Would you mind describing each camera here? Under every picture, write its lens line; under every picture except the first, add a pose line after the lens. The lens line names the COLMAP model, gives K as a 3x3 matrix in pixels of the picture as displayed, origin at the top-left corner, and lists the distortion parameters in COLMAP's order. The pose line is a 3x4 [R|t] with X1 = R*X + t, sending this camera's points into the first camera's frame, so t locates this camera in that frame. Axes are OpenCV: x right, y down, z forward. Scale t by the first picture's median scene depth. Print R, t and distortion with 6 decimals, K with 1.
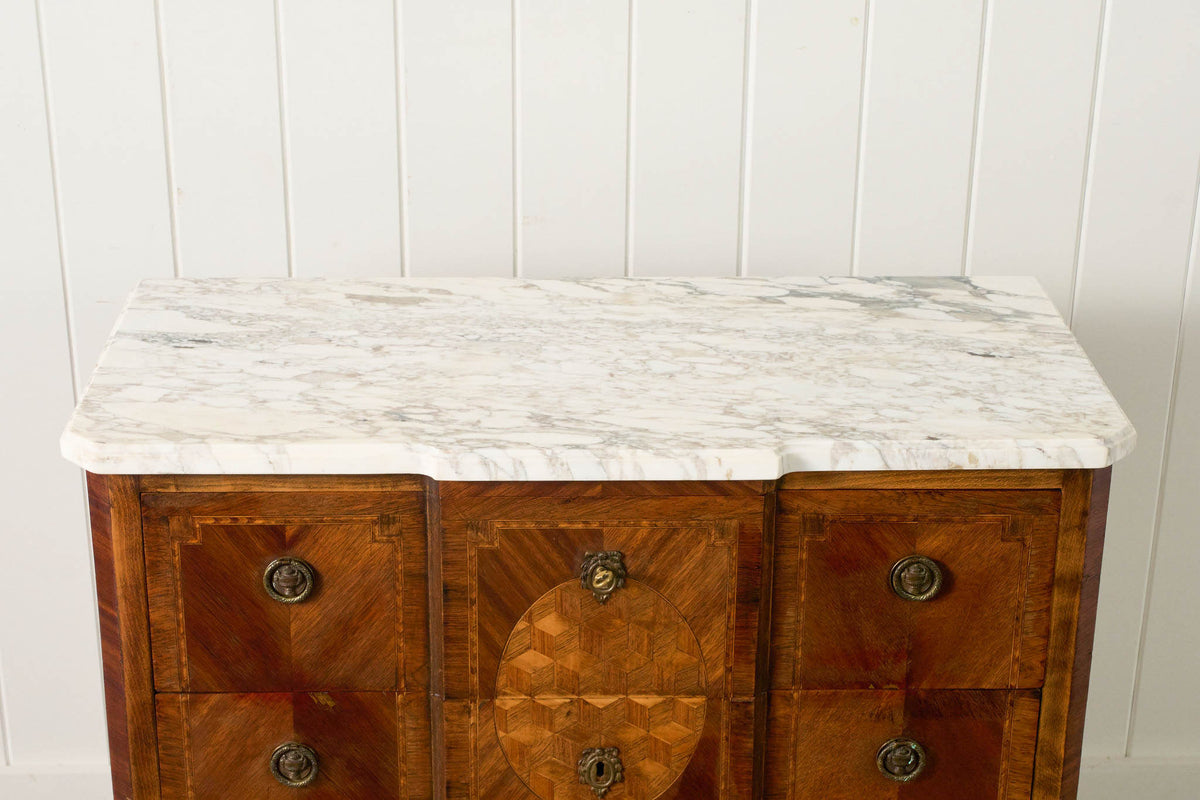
lens RADIAL K [[2270.1, 0, 600.8], [0, 2270.1, 400.8], [0, 0, 1]] dist [0.020162, -0.201698]
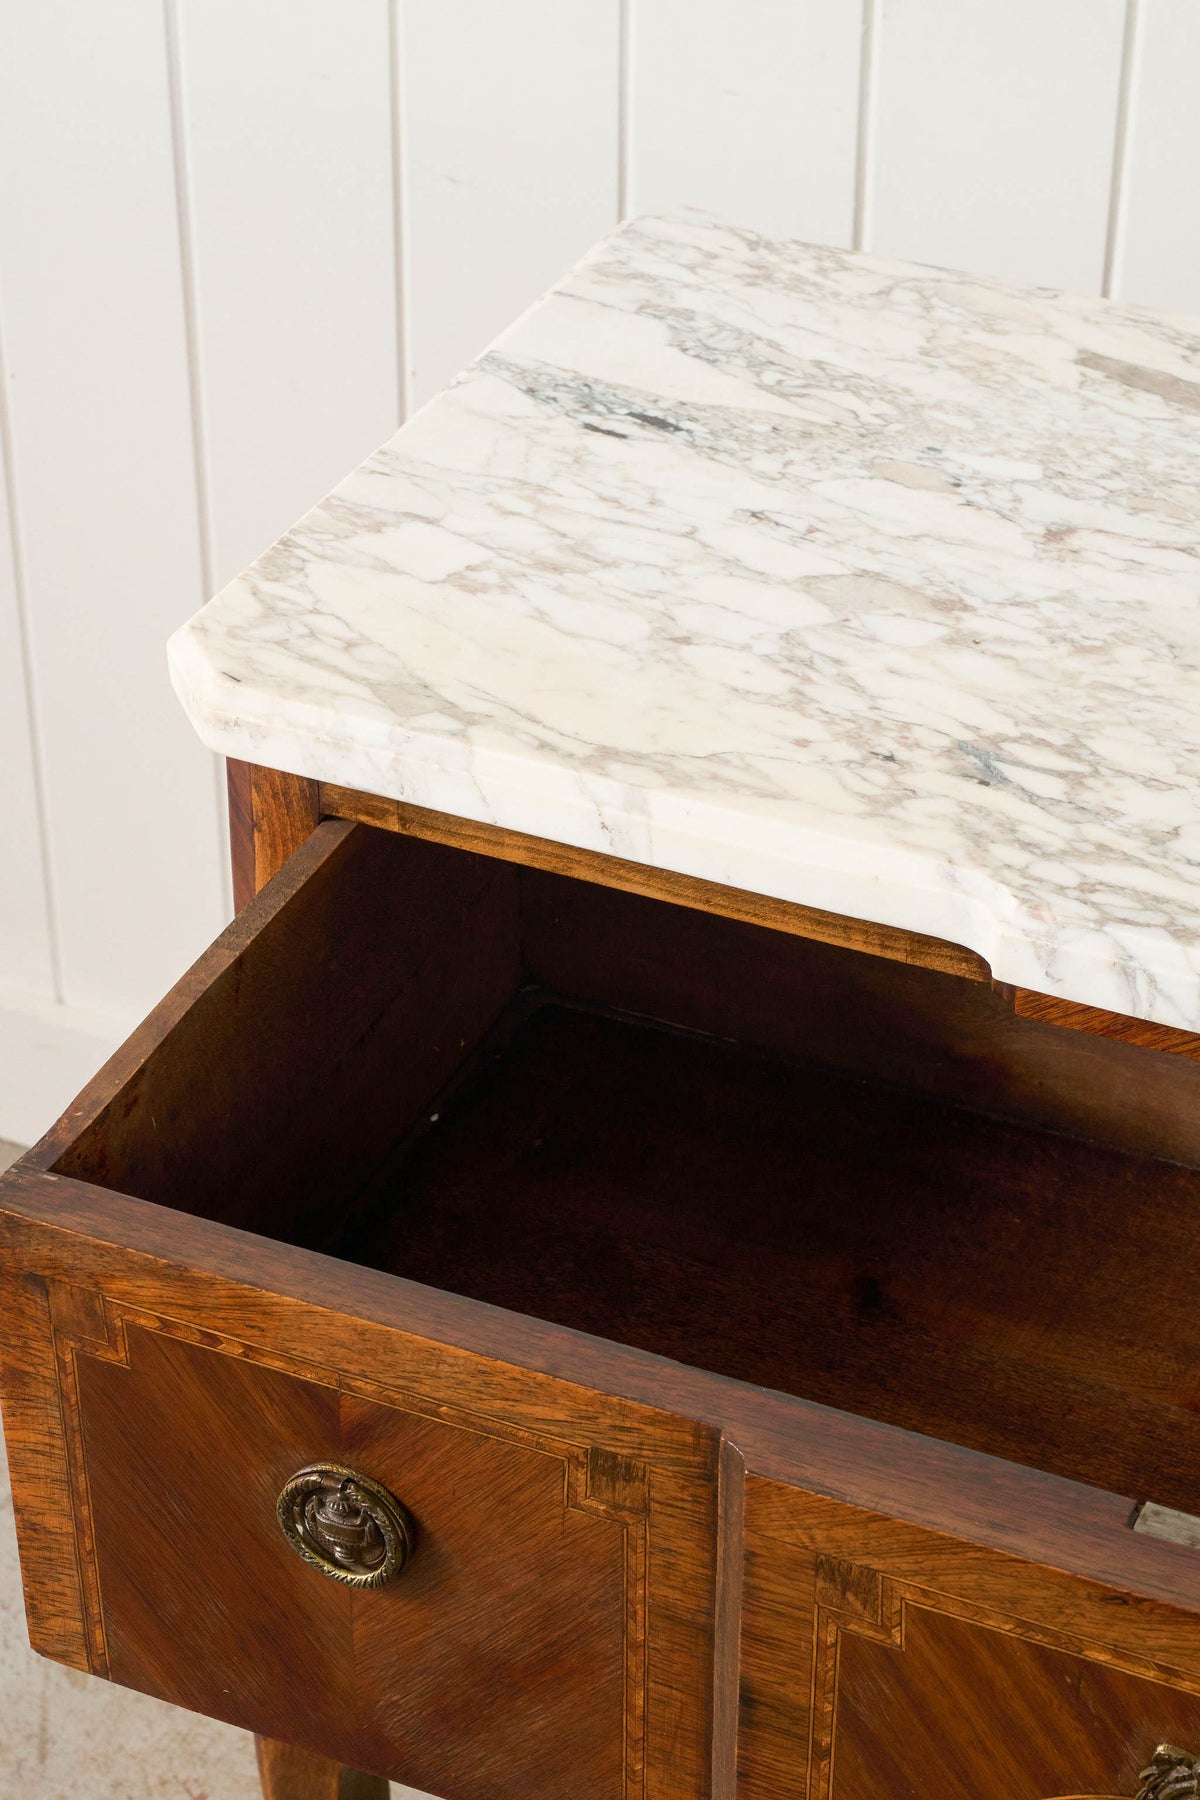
lens RADIAL K [[3923.1, 0, 597.8], [0, 3923.1, 903.5], [0, 0, 1]] dist [-0.000153, -0.013799]
pose [[0.898553, 0.243771, -0.364936, 0.096350], [-0.170213, 0.960032, 0.222183, -0.104219], [0.404512, -0.137526, 0.904133, 0.379850]]
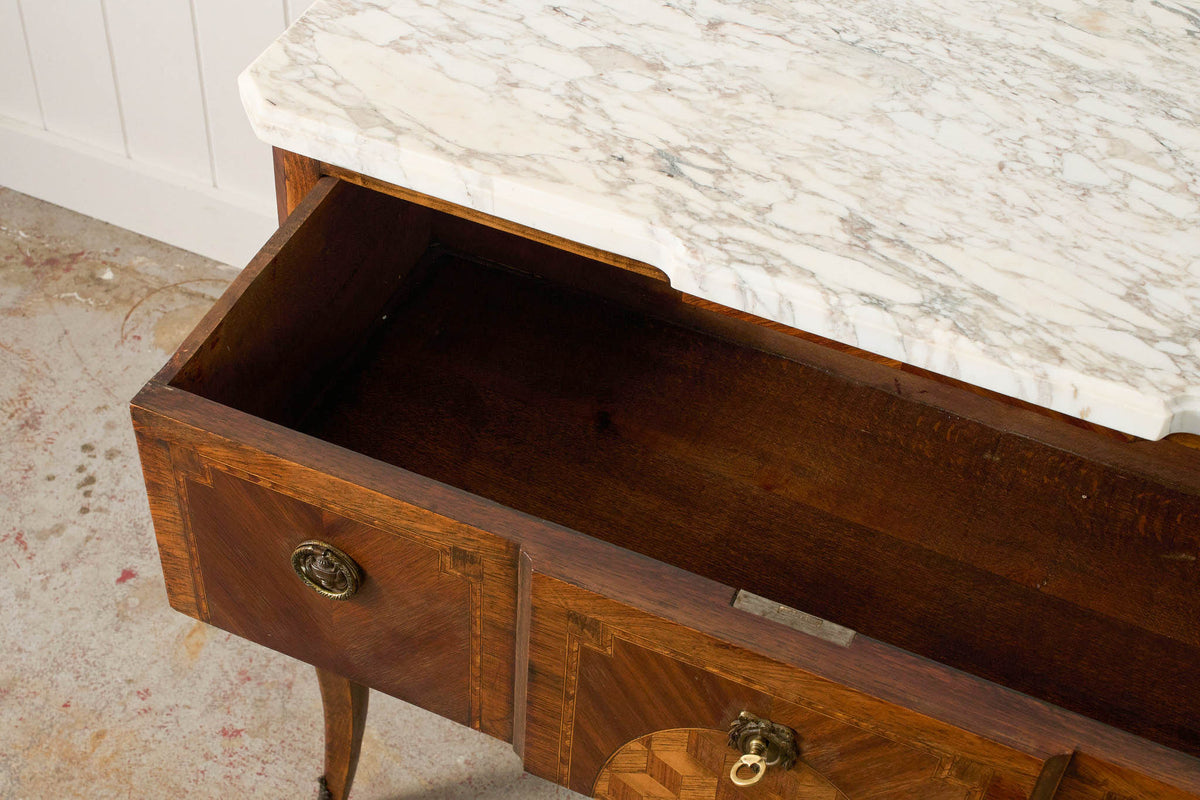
lens RADIAL K [[1761.7, 0, 588.2], [0, 1761.7, 395.8], [0, 0, 1]] dist [0.002286, -0.036319]
pose [[0.909095, 0.322542, -0.263654, 0.056600], [-0.205728, 0.897923, 0.389114, -0.136951], [0.362246, -0.299500, 0.882653, 0.477817]]
